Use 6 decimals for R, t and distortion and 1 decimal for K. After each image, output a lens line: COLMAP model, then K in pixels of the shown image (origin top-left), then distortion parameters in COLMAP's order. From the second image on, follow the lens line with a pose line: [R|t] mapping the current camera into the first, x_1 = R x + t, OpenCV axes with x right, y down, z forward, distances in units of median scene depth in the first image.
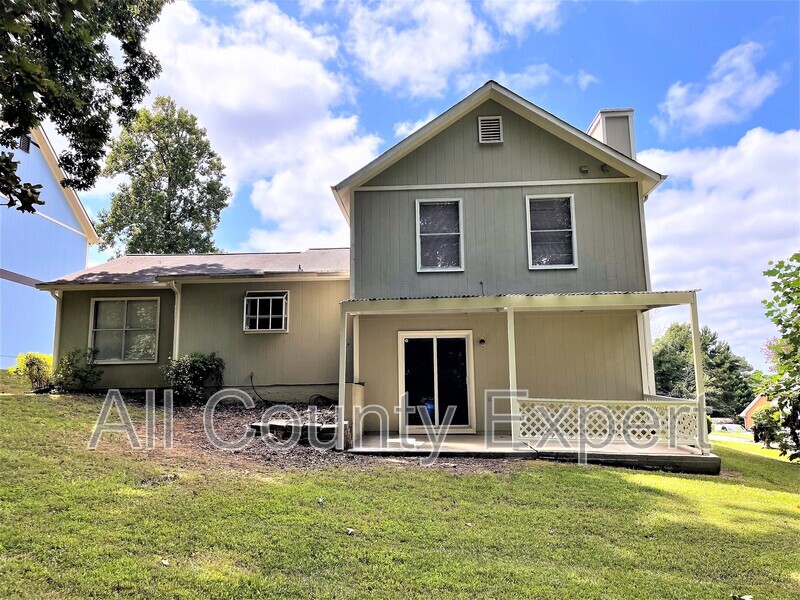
lens RADIAL K [[605.0, 0, 404.3], [0, 605.0, 292.1], [0, 0, 1]] dist [0.102131, -0.133265]
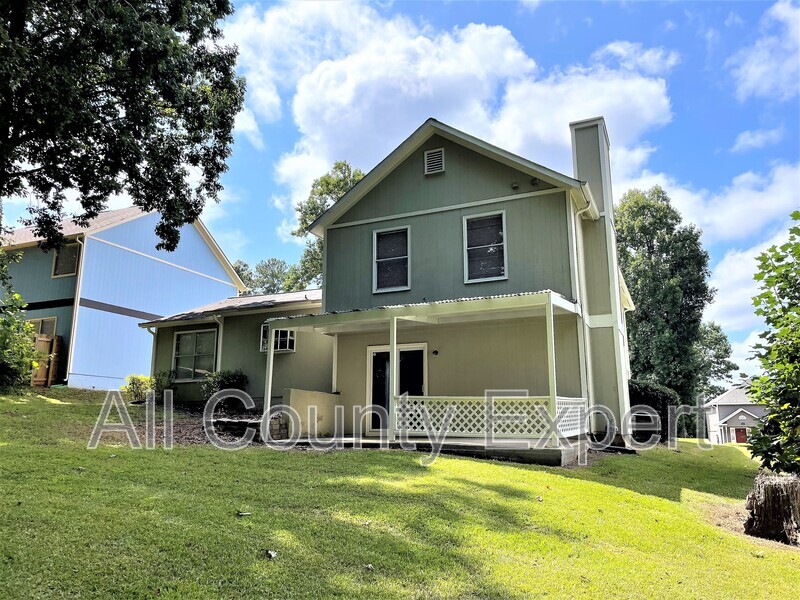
lens RADIAL K [[601.2, 0, 400.0], [0, 601.2, 300.0], [0, 0, 1]] dist [0.087906, -0.001410]
pose [[0.931536, -0.067722, -0.357288, 0.466305], [0.051375, 0.997161, -0.055058, 0.043533], [0.360002, 0.032932, 0.932370, -0.040823]]
